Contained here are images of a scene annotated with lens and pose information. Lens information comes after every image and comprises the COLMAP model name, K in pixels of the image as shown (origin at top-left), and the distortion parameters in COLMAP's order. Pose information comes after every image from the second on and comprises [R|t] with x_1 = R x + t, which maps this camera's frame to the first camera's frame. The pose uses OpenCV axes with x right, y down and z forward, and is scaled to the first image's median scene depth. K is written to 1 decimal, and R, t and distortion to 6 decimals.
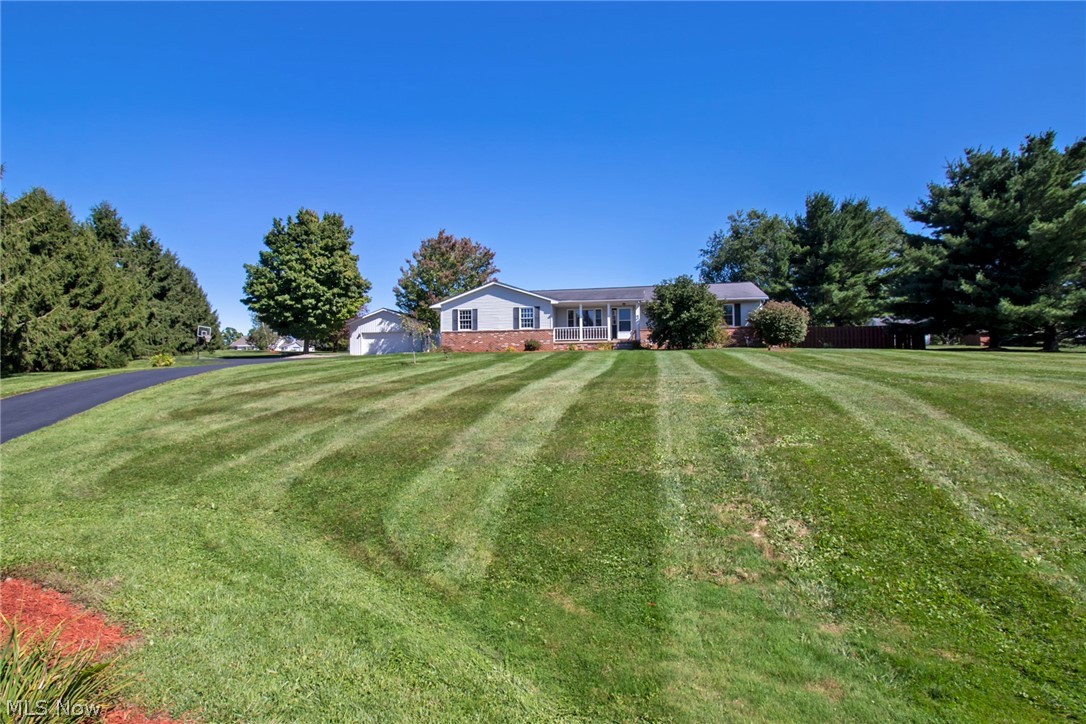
lens RADIAL K [[514.9, 0, 543.0], [0, 514.9, 362.0], [0, 0, 1]] dist [-0.014368, -0.000290]
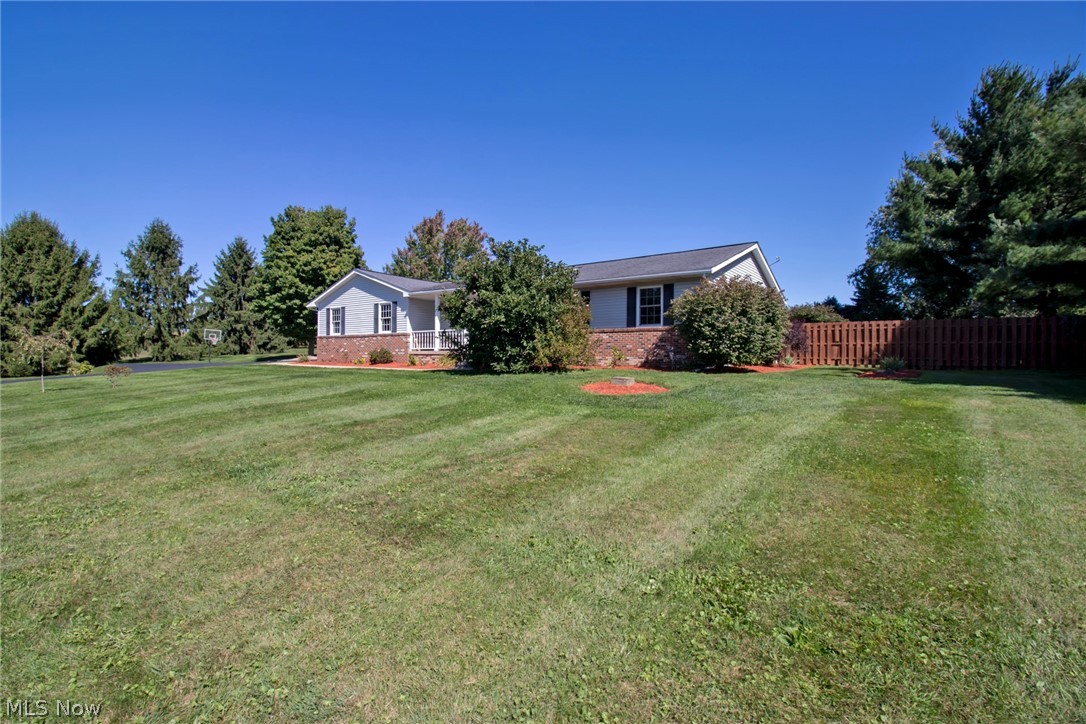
lens RADIAL K [[514.9, 0, 543.0], [0, 514.9, 362.0], [0, 0, 1]] dist [-0.014368, -0.000290]
pose [[0.898067, 0.020171, -0.439396, 0.469835], [-0.012702, 0.999721, 0.019931, -0.039578], [0.439676, -0.012318, 0.898072, 0.440085]]
